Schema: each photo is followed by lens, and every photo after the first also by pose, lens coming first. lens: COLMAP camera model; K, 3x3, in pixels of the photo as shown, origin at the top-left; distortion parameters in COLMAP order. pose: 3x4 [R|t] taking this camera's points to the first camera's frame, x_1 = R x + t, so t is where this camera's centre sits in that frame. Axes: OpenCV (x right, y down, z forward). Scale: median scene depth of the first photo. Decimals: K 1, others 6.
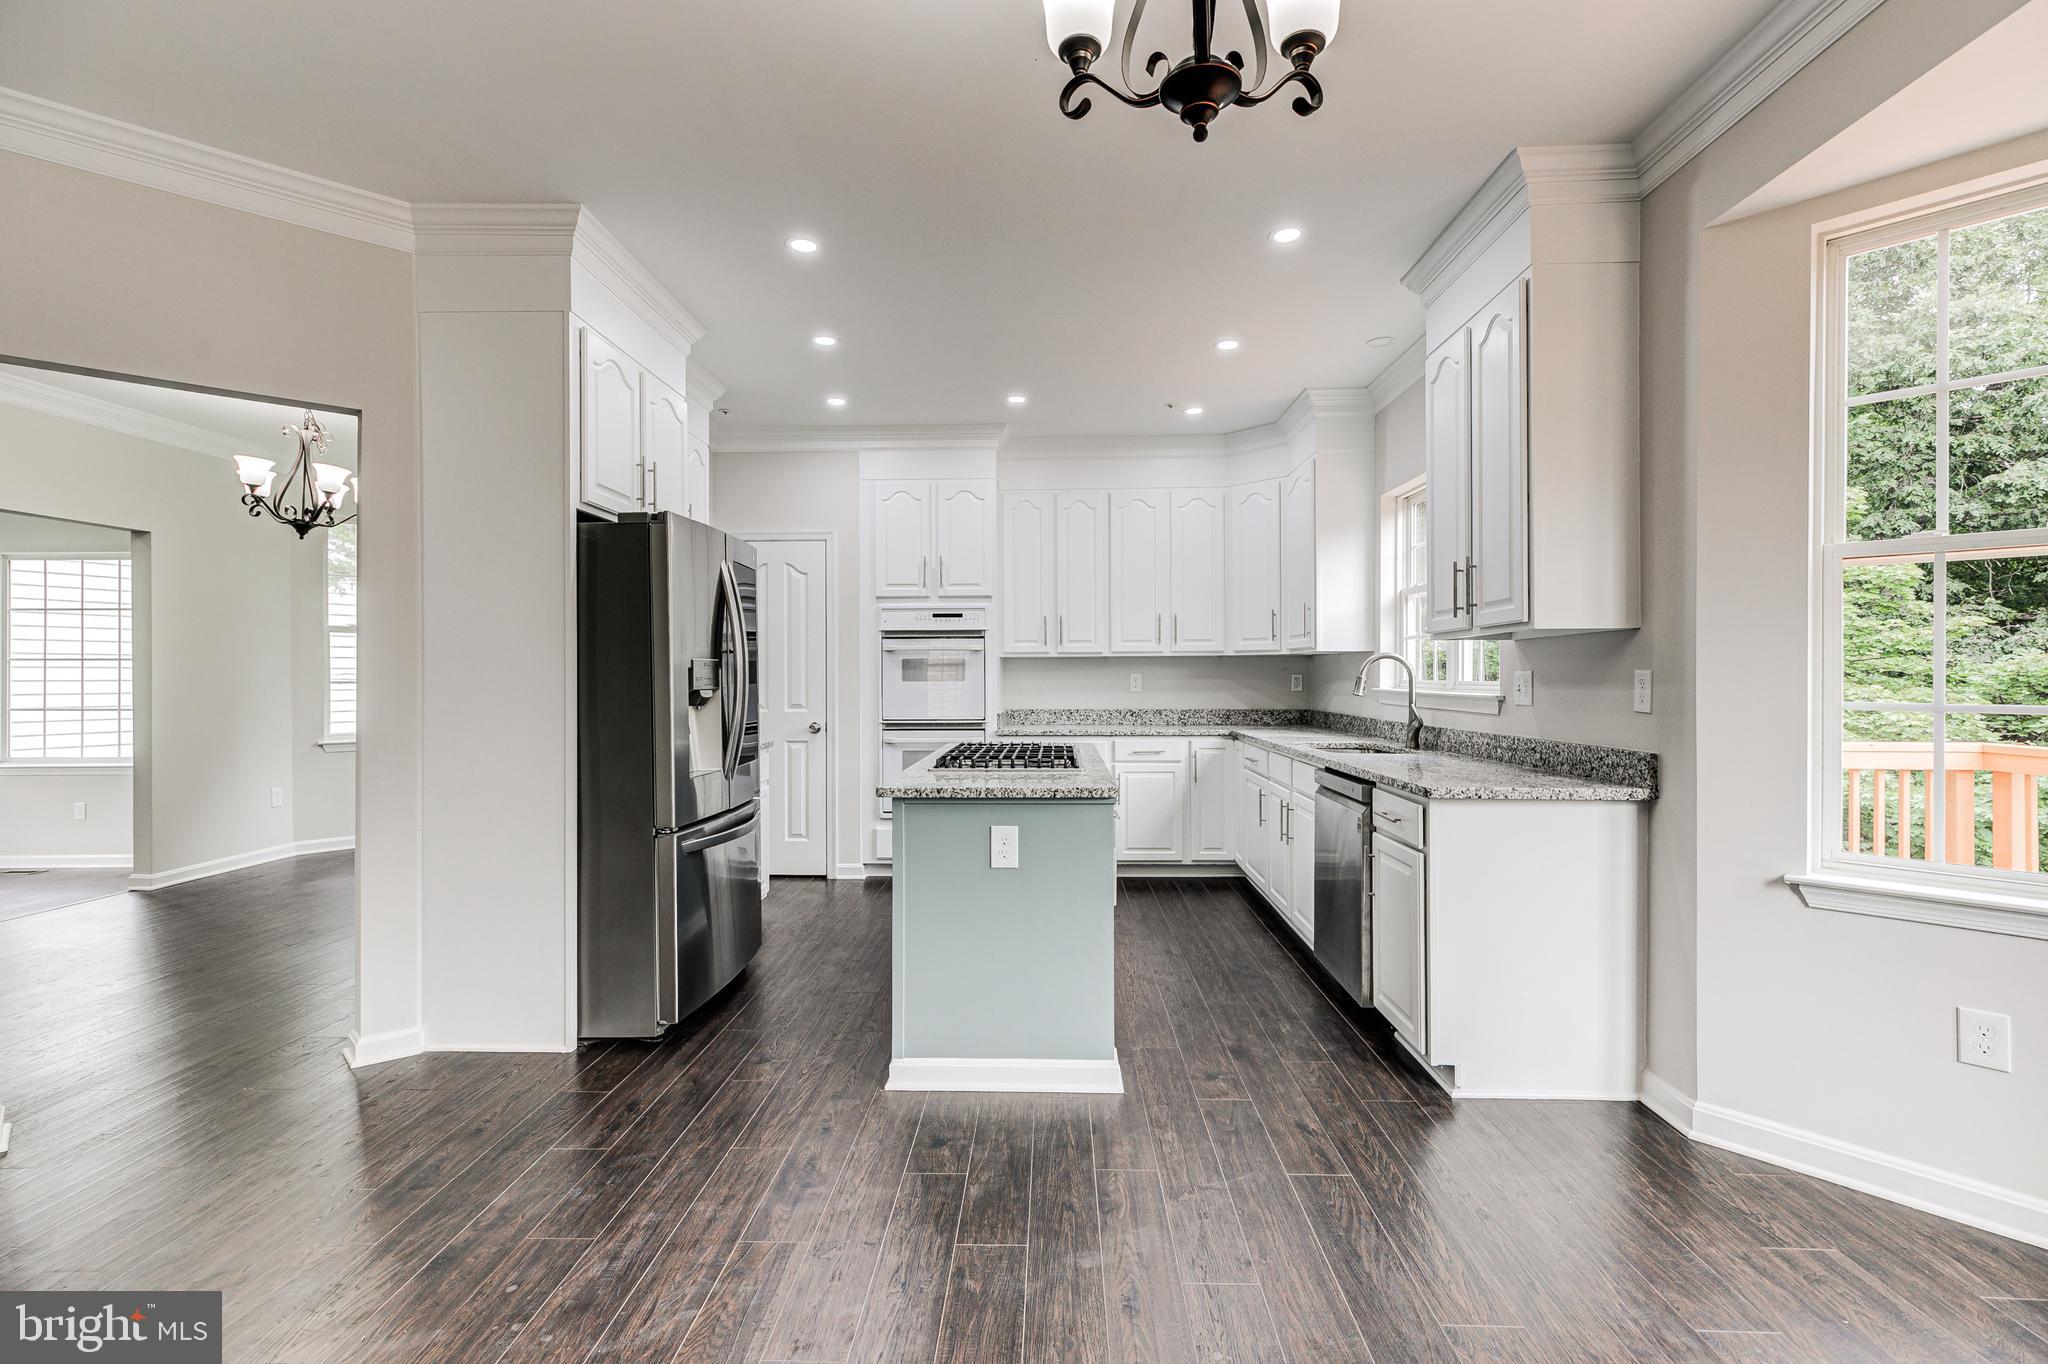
lens RADIAL K [[929.4, 0, 1020.2], [0, 929.4, 679.8], [0, 0, 1]] dist [0.011807, 0.000886]
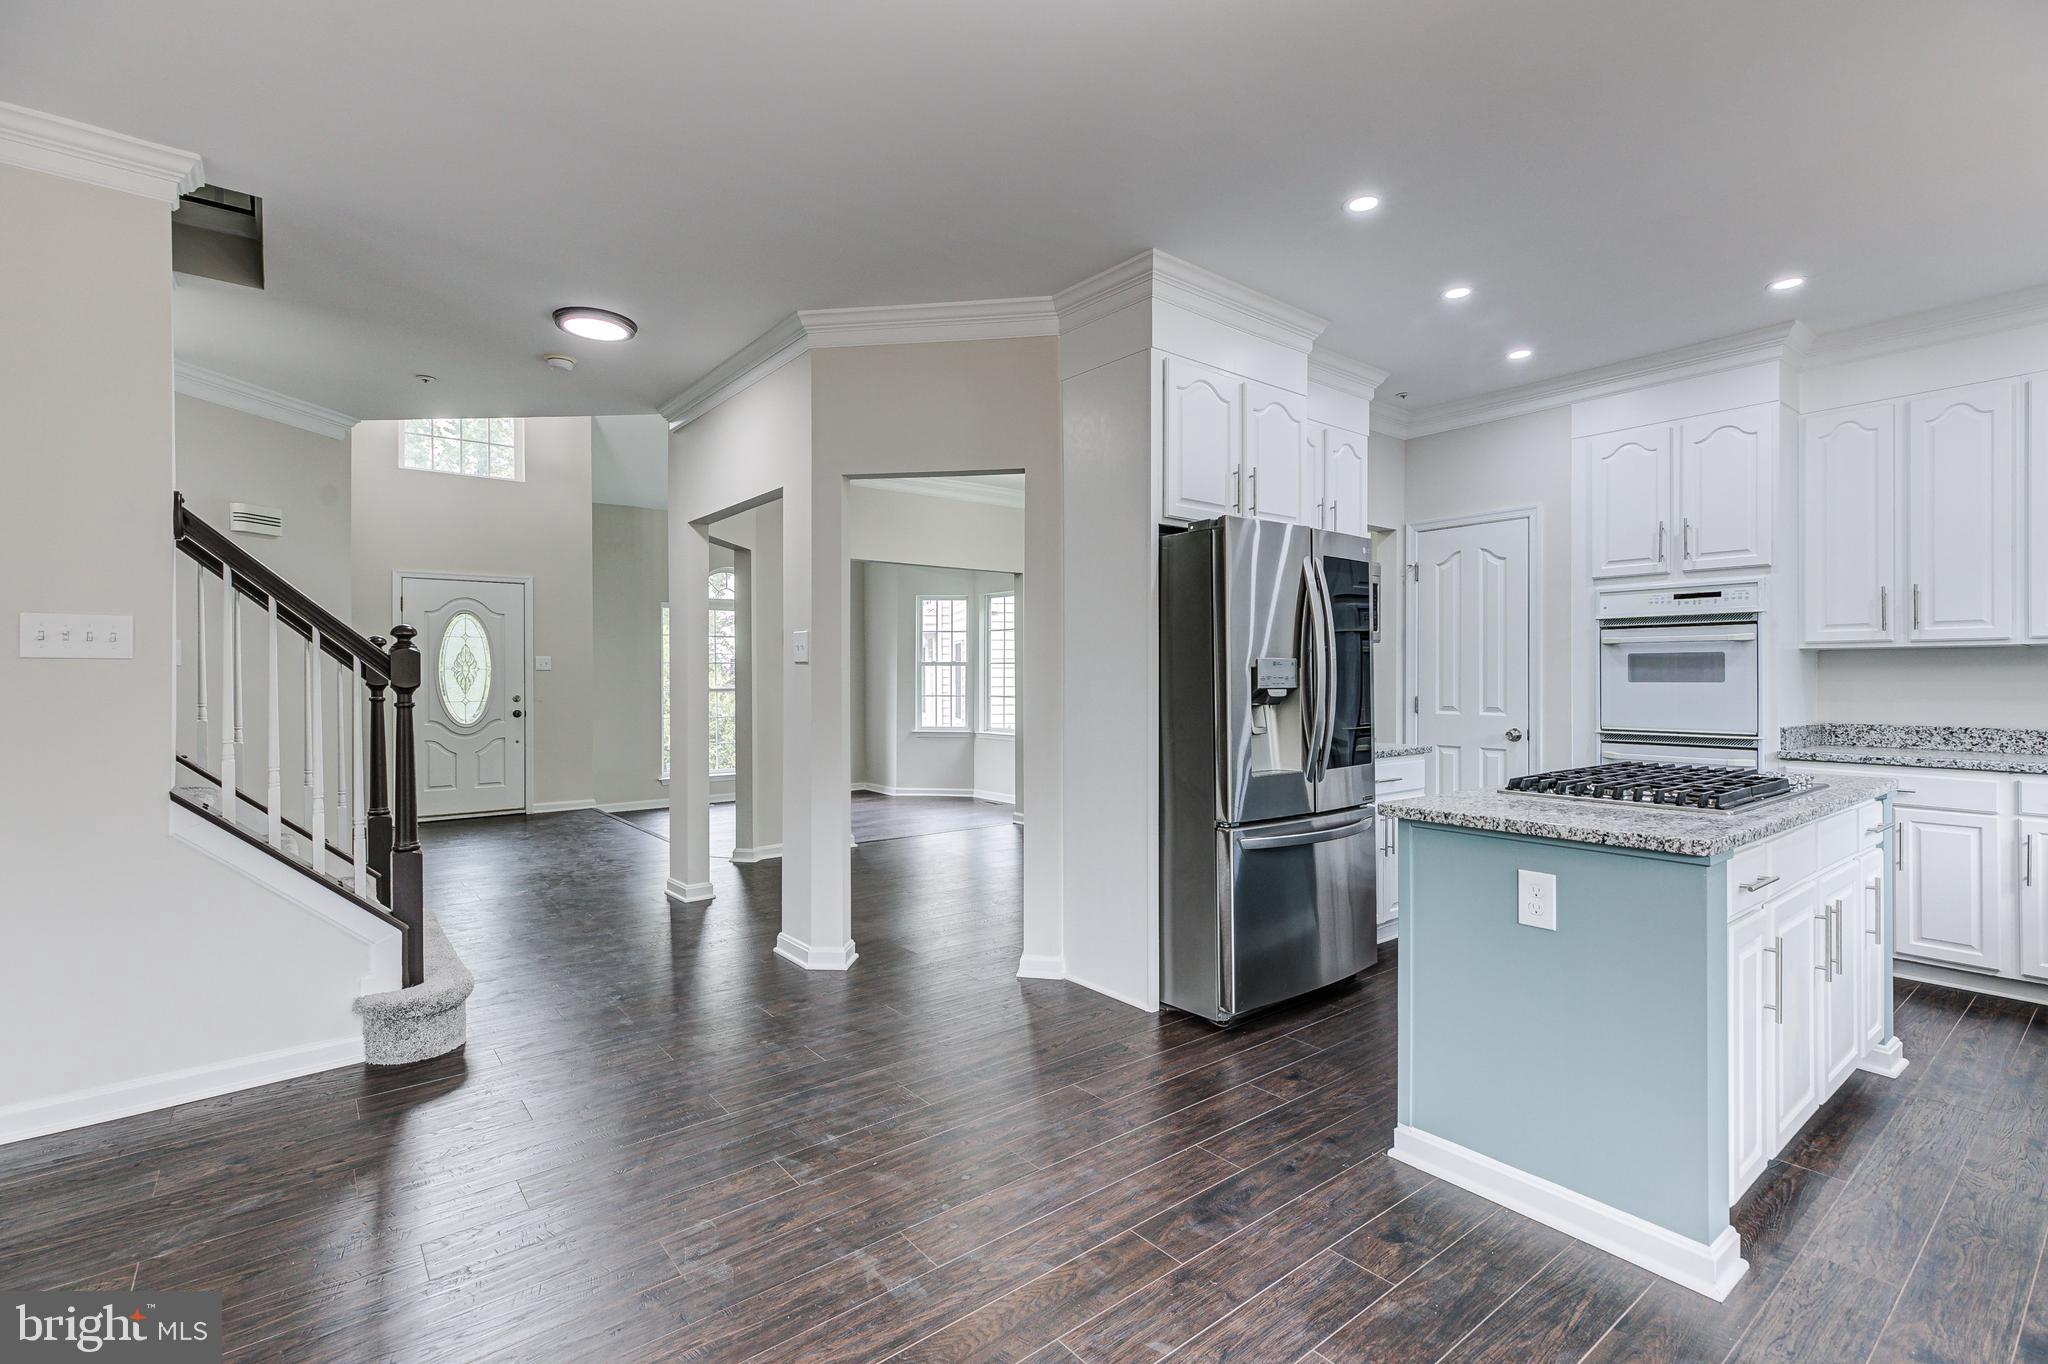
lens RADIAL K [[929.4, 0, 1036.2], [0, 929.4, 678.5], [0, 0, 1]] dist [0.011807, 0.000886]
pose [[0.654322, 0.004732, -0.756201, 0.261072], [-0.004433, 0.999987, 0.002422, -0.001911], [0.756203, 0.001768, 0.654335, 0.165484]]
